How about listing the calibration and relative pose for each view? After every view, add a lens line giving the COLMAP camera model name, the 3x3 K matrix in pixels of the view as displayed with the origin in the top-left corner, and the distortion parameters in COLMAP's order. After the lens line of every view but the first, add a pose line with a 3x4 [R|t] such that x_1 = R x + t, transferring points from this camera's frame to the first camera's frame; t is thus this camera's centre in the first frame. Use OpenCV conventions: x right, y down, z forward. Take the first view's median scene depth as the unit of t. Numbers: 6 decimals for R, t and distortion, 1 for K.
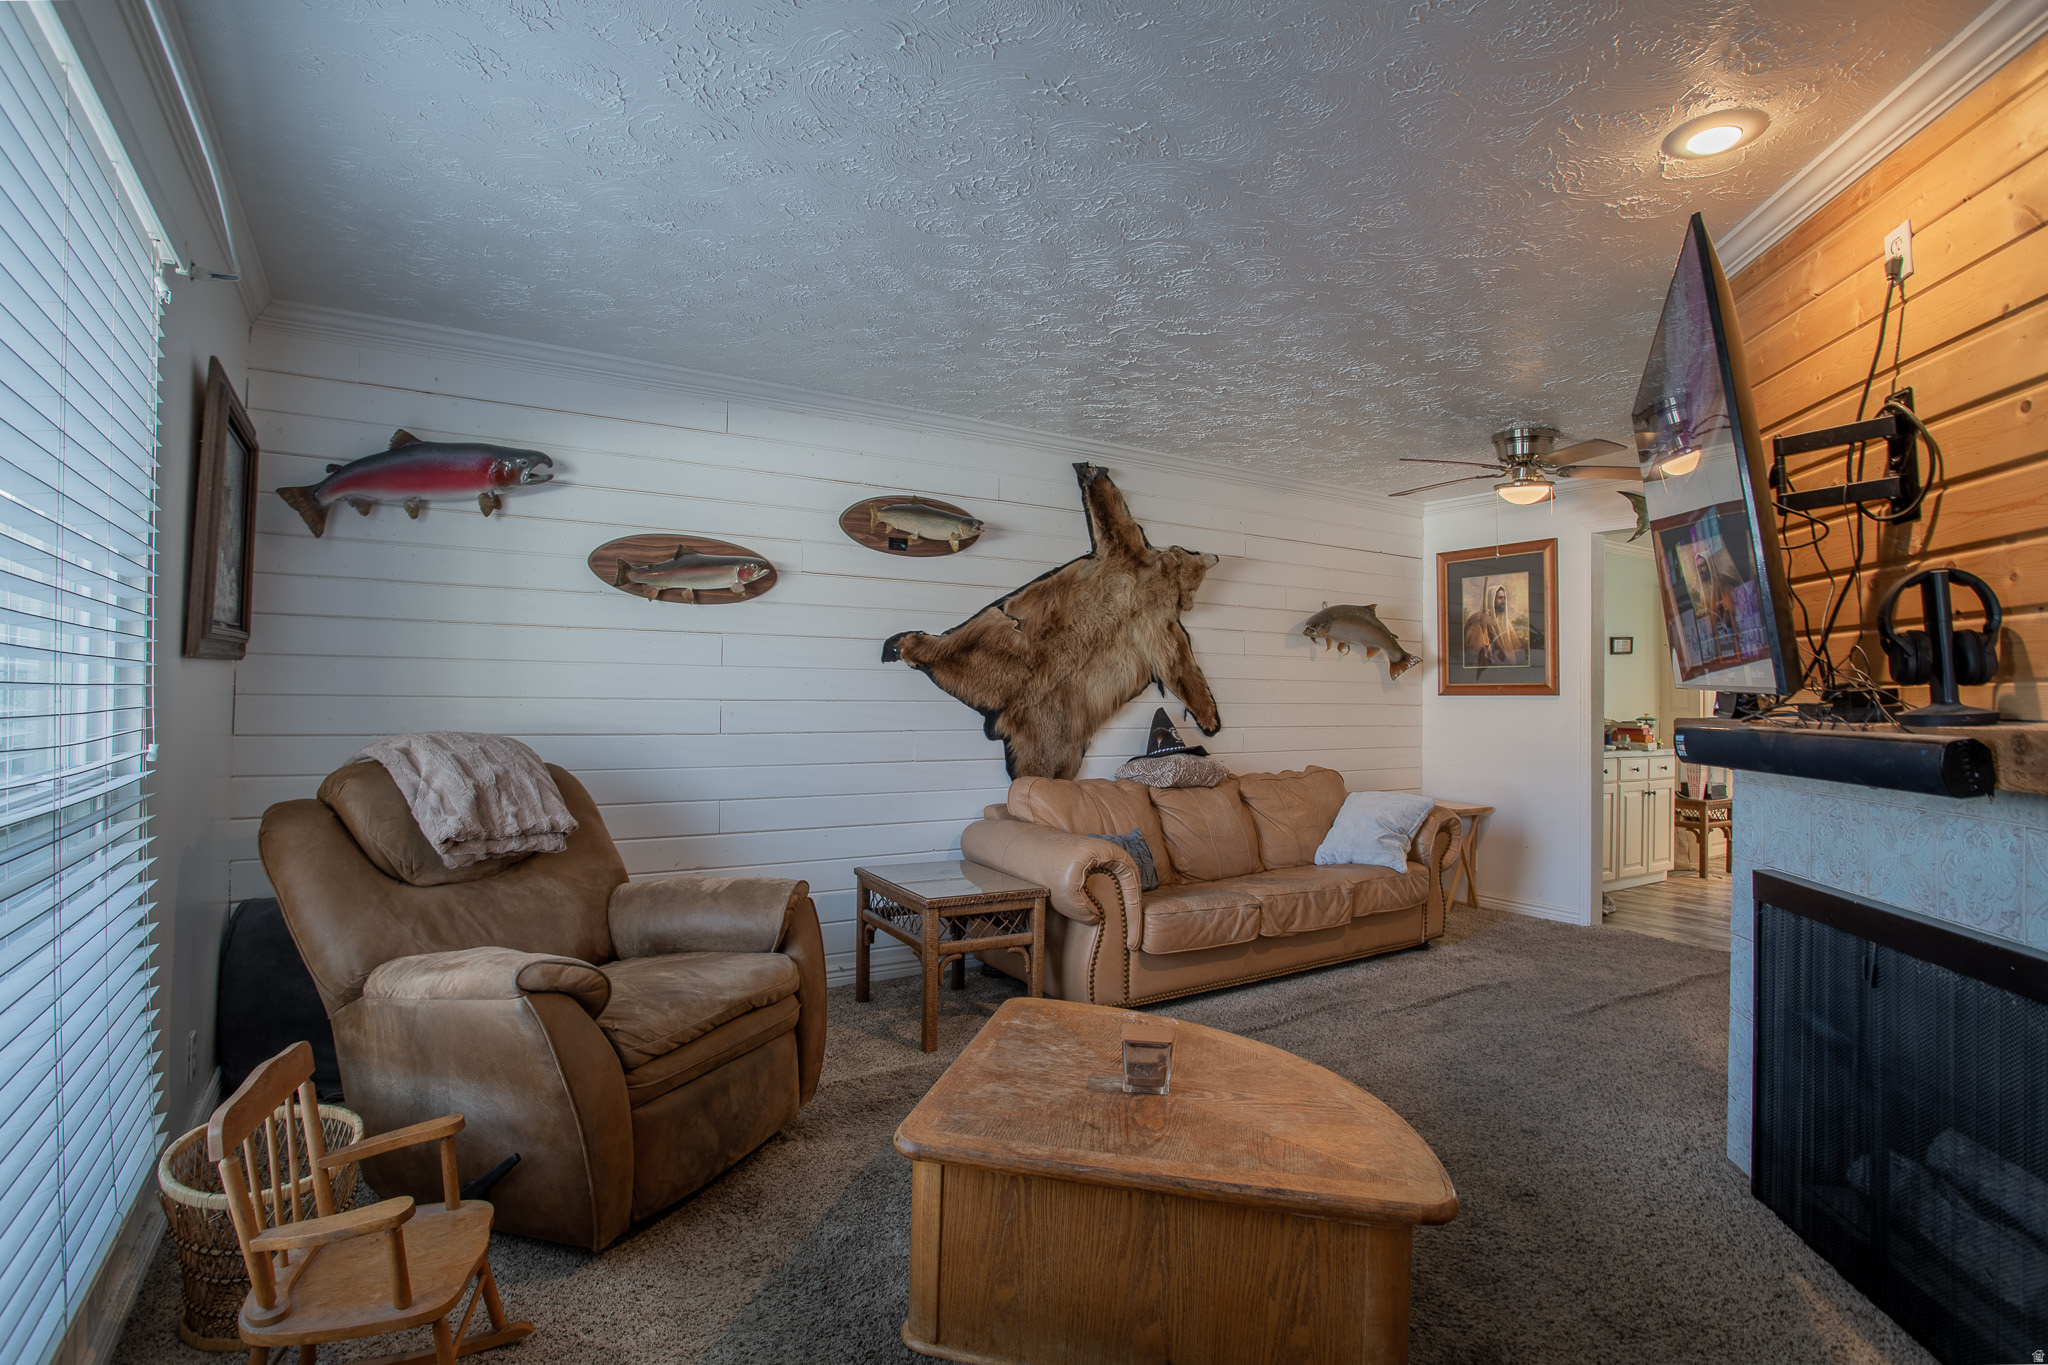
lens RADIAL K [[1004.3, 0, 1015.4], [0, 1004.3, 673.4], [0, 0, 1]] dist [-0.075807, 0.036572]
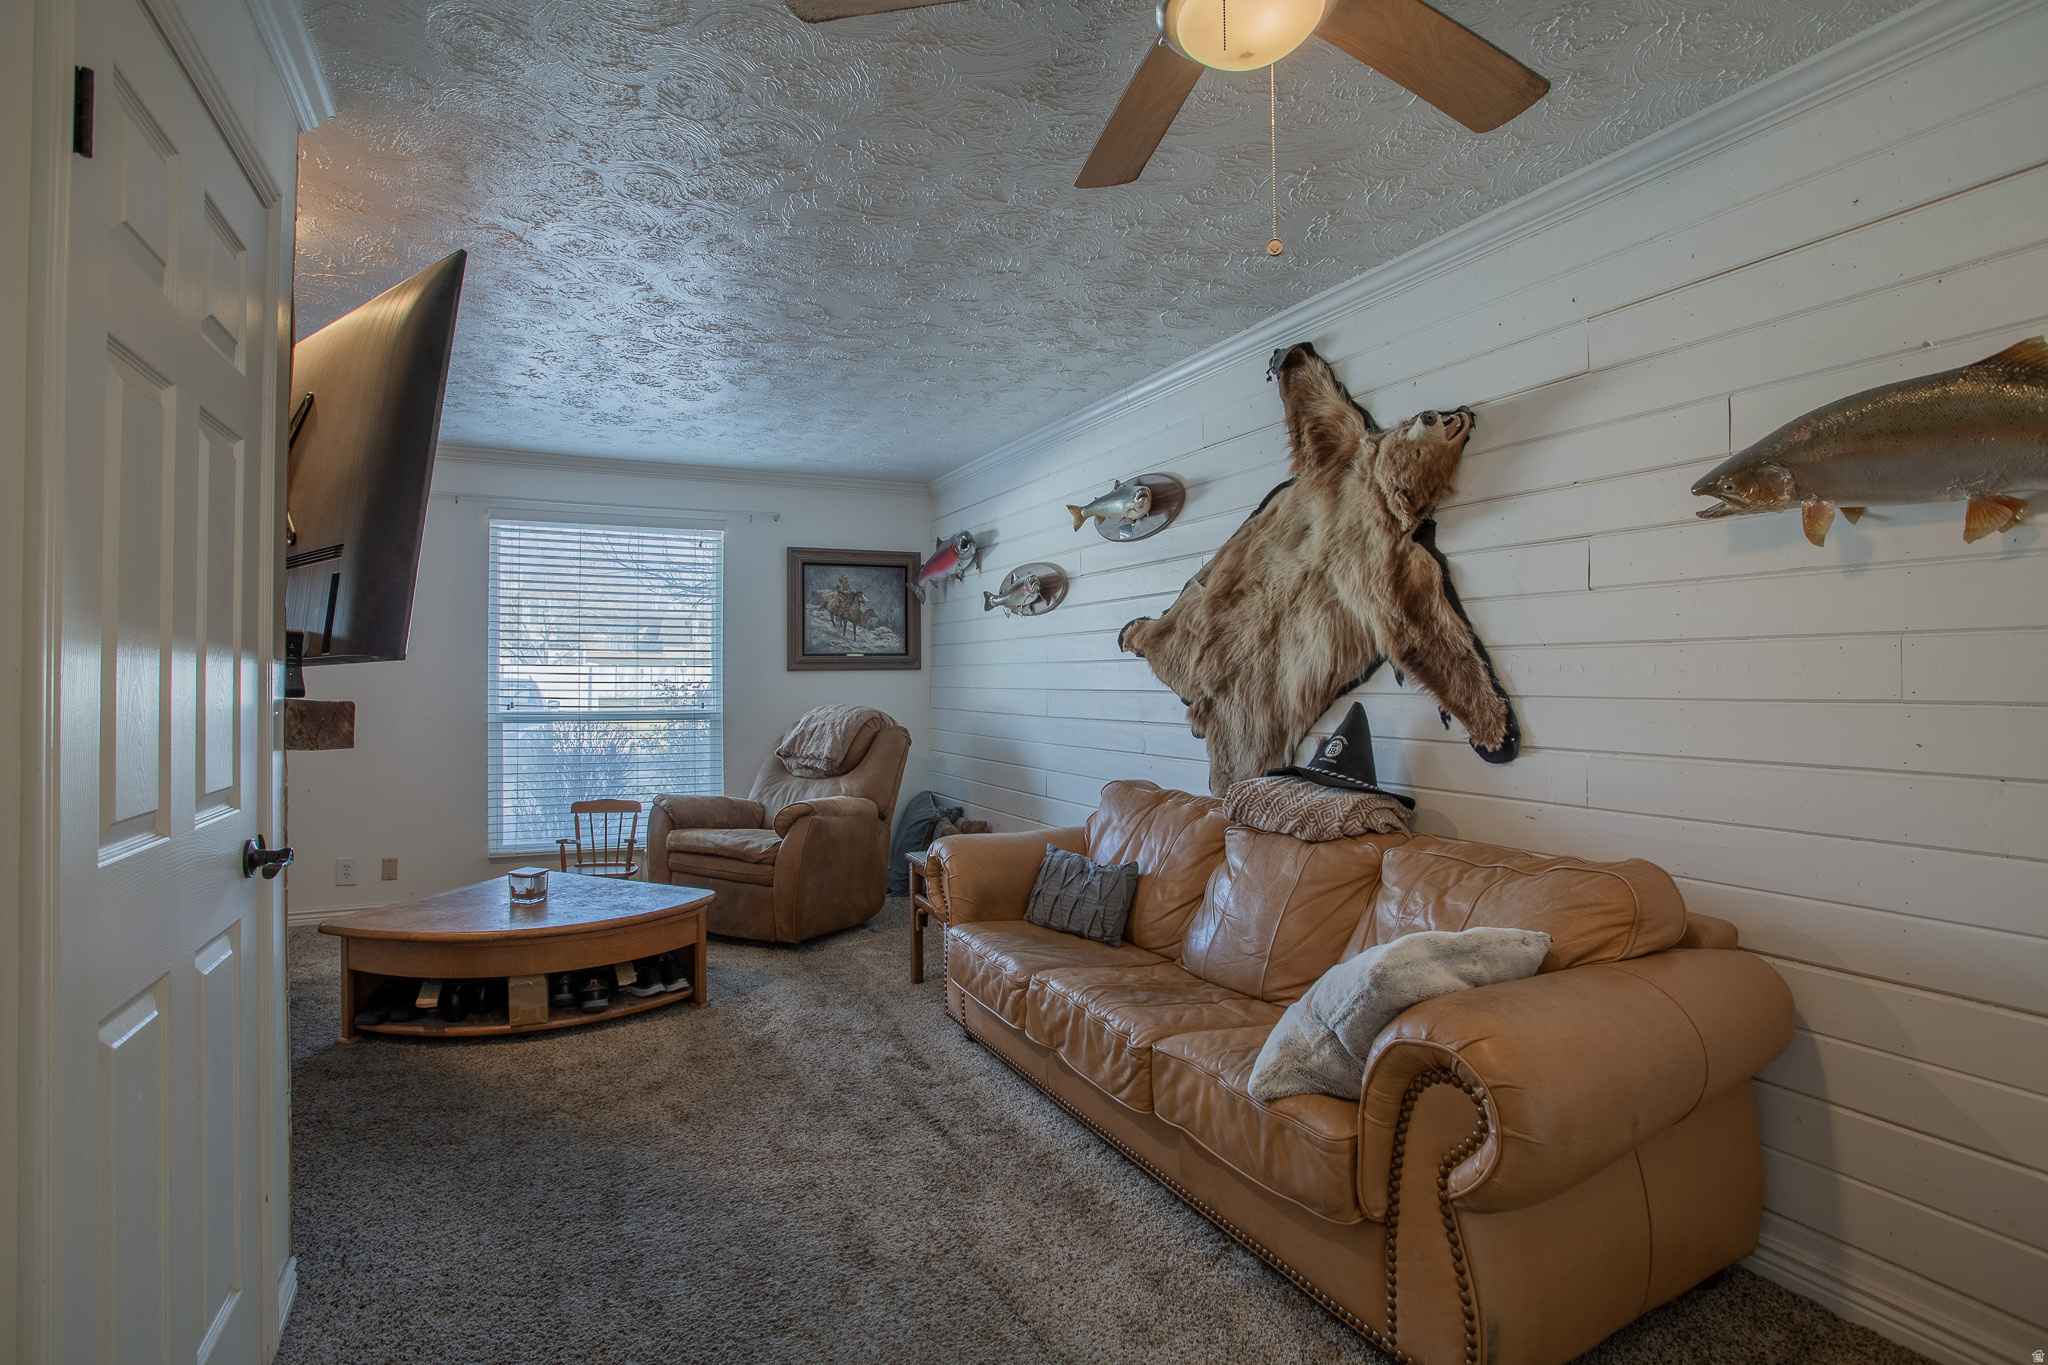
lens RADIAL K [[1004.3, 0, 1015.4], [0, 1004.3, 673.4], [0, 0, 1]] dist [-0.075807, 0.036572]
pose [[-0.130825, -0.015973, -0.991277, 0.733357], [0.019233, 0.999641, -0.018646, 0.023280], [0.991219, -0.021505, -0.130471, 0.847119]]
